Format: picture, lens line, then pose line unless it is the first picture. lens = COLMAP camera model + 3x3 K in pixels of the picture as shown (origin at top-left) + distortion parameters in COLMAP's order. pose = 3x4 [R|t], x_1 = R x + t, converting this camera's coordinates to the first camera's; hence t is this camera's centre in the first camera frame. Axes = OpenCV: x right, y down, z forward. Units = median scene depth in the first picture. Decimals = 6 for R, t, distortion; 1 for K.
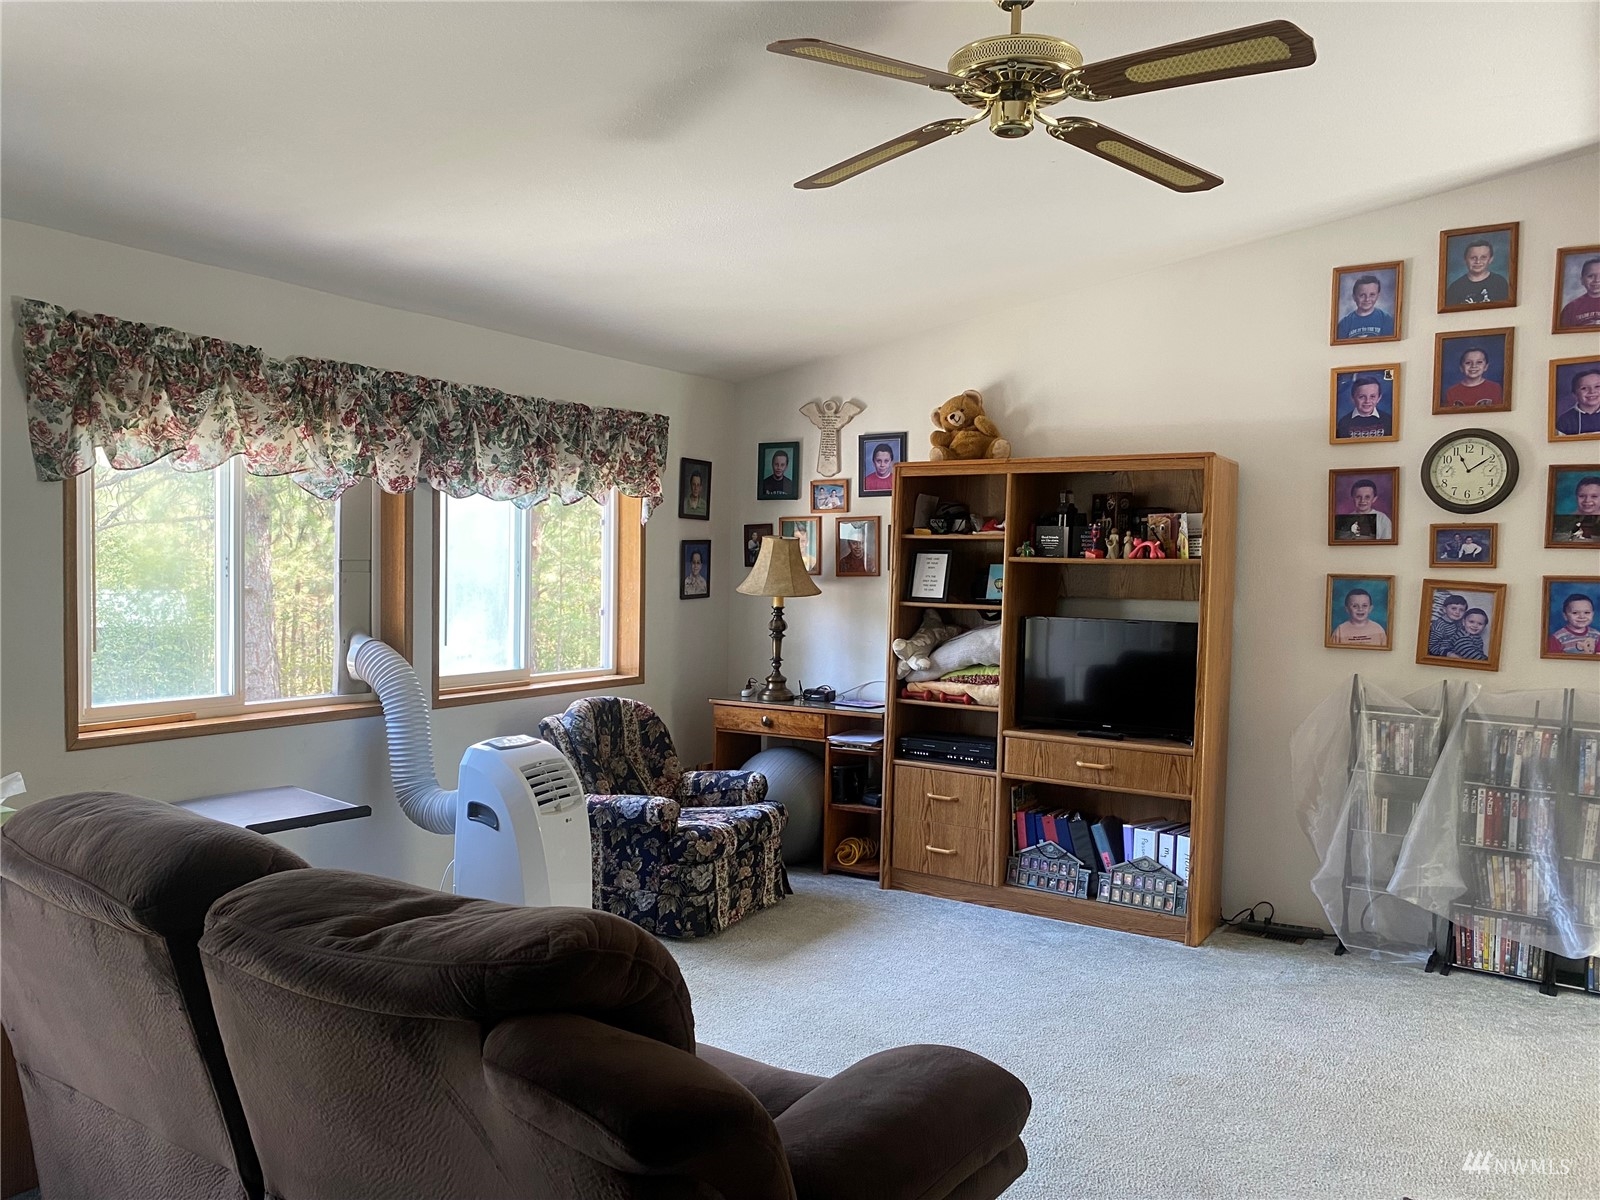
lens RADIAL K [[1217.8, 0, 784.3], [0, 1217.8, 612.2], [0, 0, 1]] dist [0.060923, -0.083390]
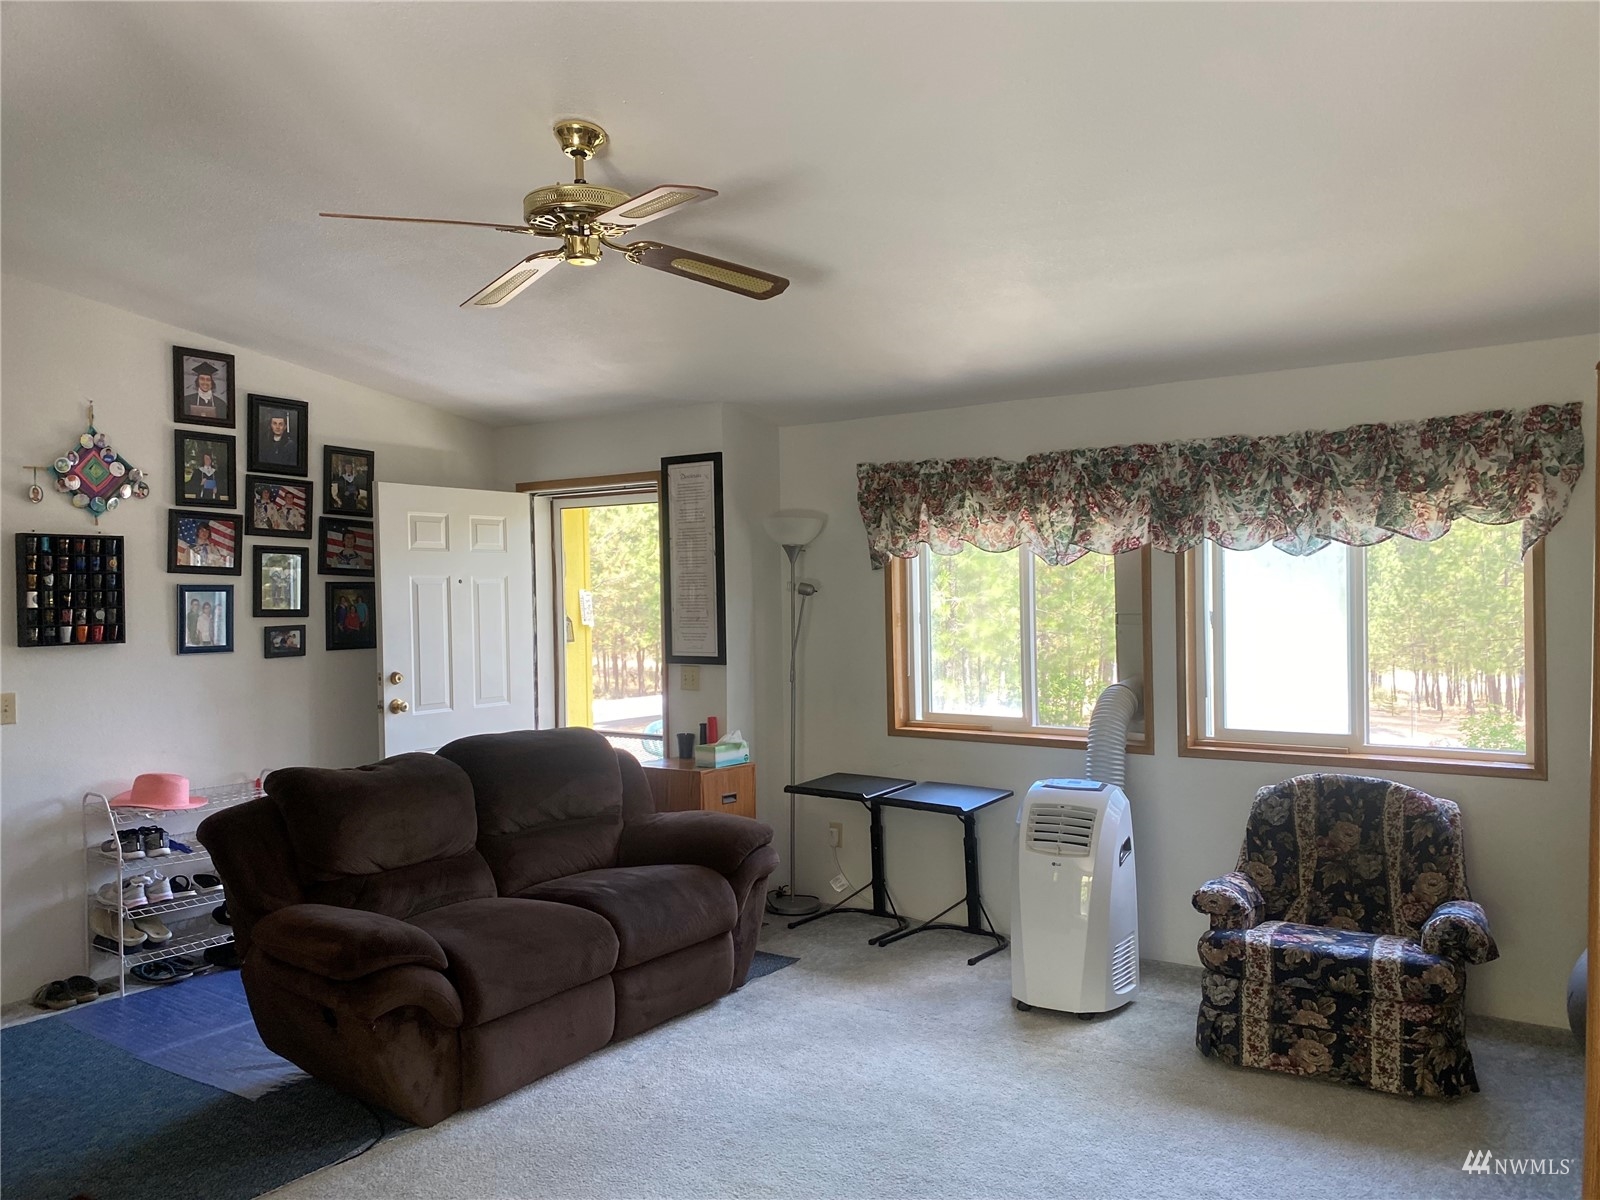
lens RADIAL K [[1224.5, 0, 790.5], [0, 1224.5, 614.6], [0, 0, 1]] dist [0.038954, -0.035372]
pose [[-0.046090, -0.001397, -0.998936, 0.784708], [-0.028940, 0.999581, -0.000063, -0.032347], [0.998518, 0.028906, -0.046111, 0.727396]]
